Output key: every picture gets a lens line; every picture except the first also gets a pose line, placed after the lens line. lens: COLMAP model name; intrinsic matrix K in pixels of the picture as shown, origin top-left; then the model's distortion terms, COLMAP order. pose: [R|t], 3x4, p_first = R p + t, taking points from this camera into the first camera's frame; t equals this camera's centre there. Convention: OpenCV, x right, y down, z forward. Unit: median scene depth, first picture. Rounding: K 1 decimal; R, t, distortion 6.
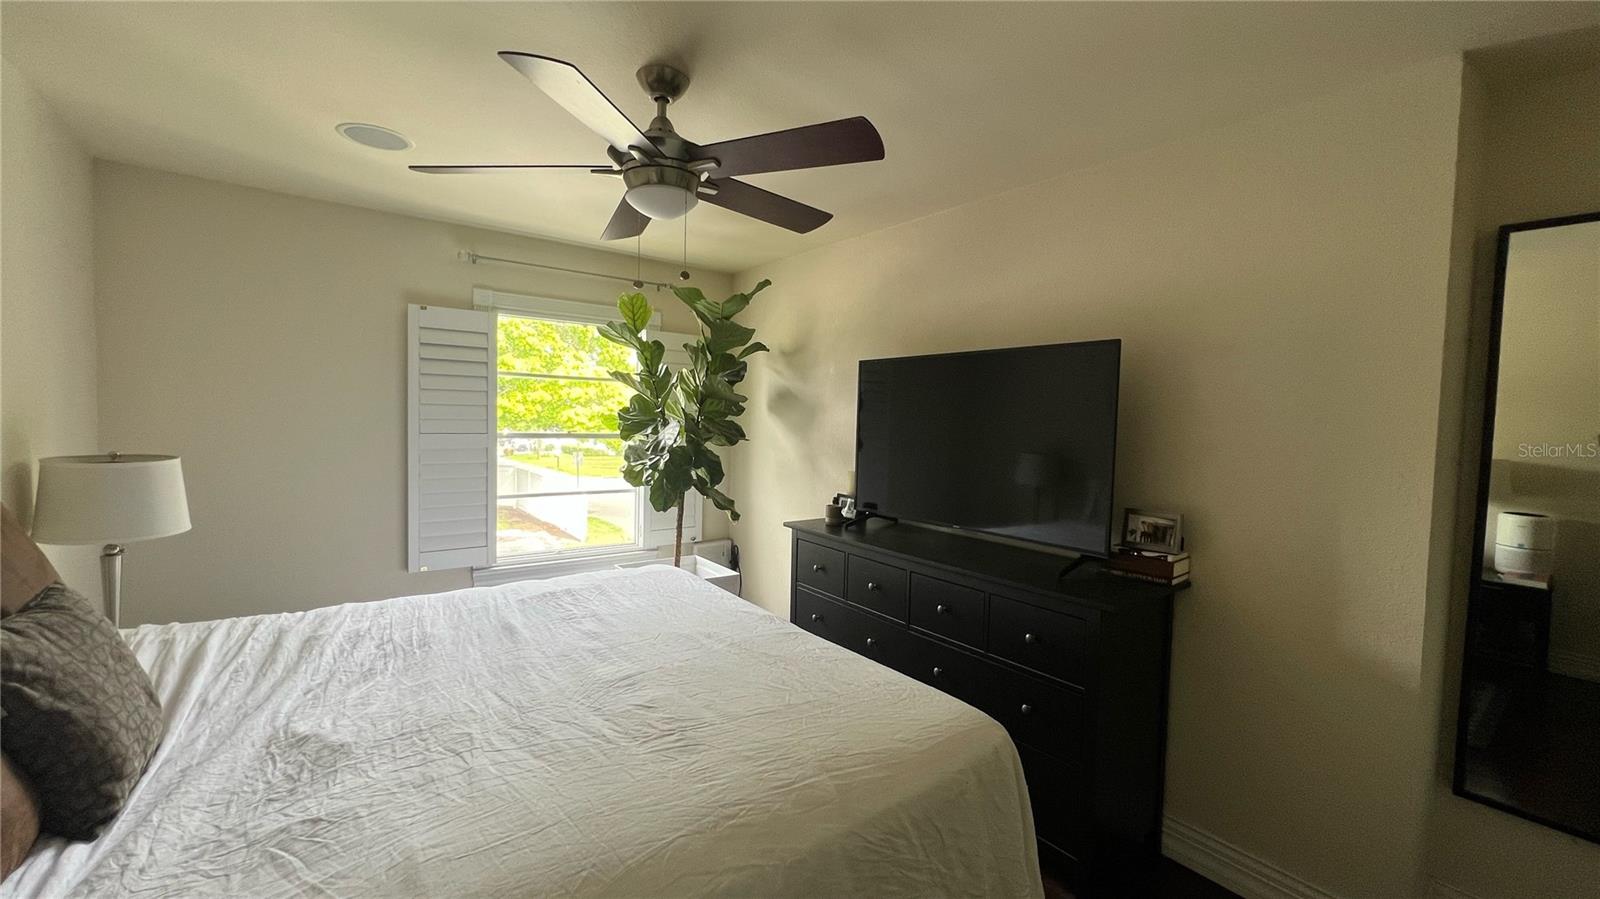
lens RADIAL K [[641.8, 0, 798.3], [0, 641.8, 447.1], [0, 0, 1]] dist [-0.003427, 0.000583]
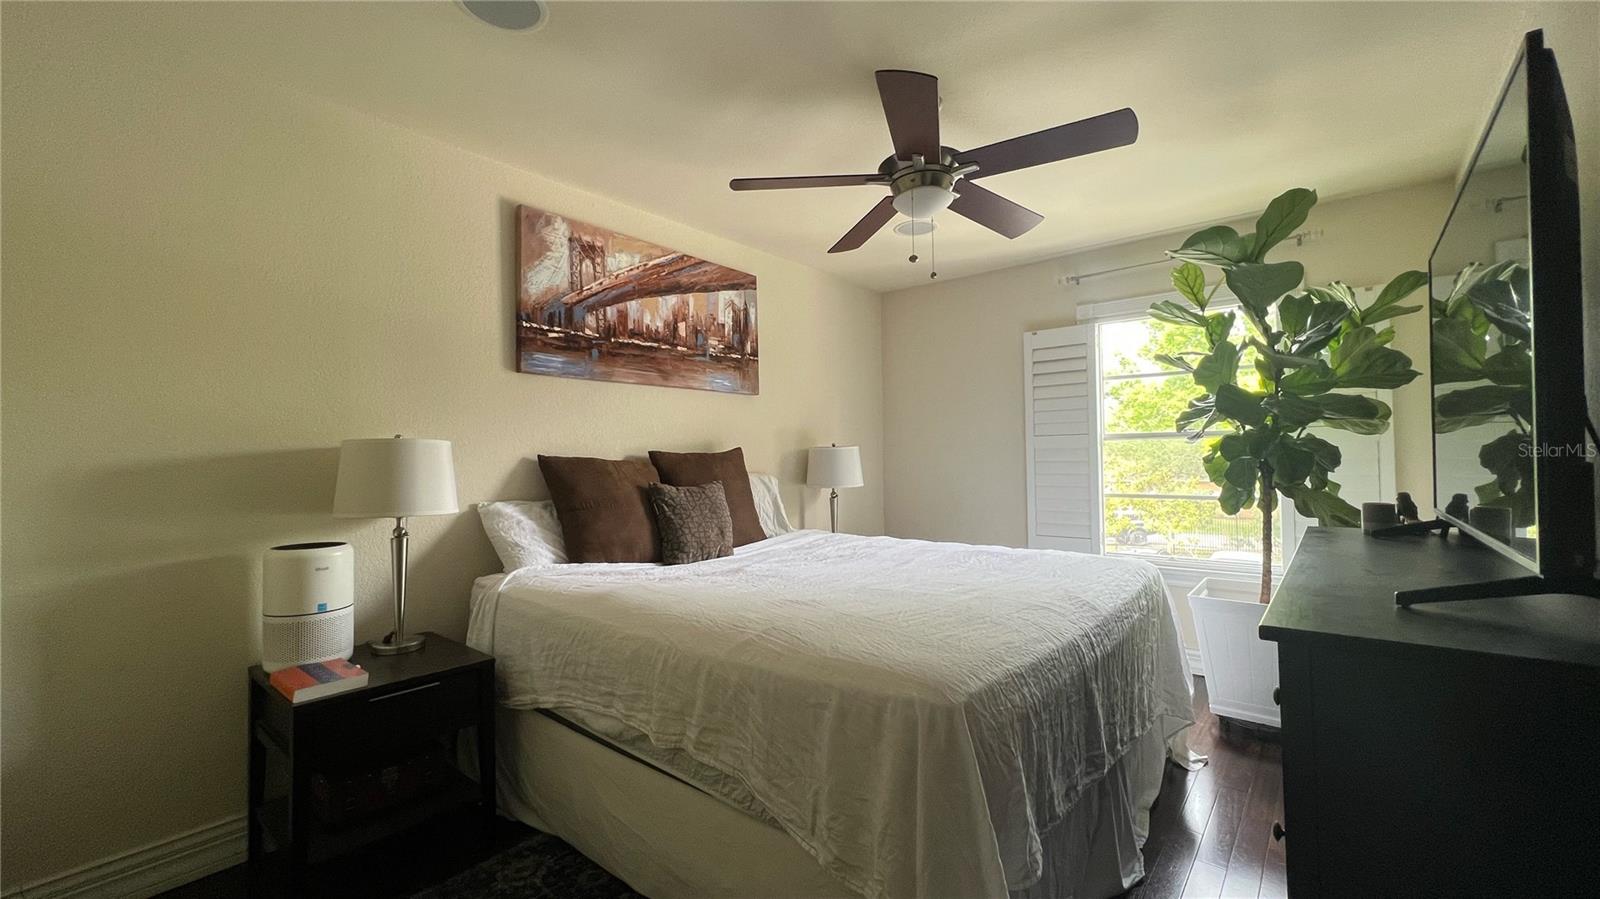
lens RADIAL K [[641.8, 0, 798.3], [0, 641.8, 447.1], [0, 0, 1]] dist [-0.003427, 0.000583]
pose [[0.234476, -0.045163, -0.971072, 0.472375], [-0.036445, 0.997810, -0.055207, 0.081780], [0.971439, 0.048335, 0.232316, 0.274563]]
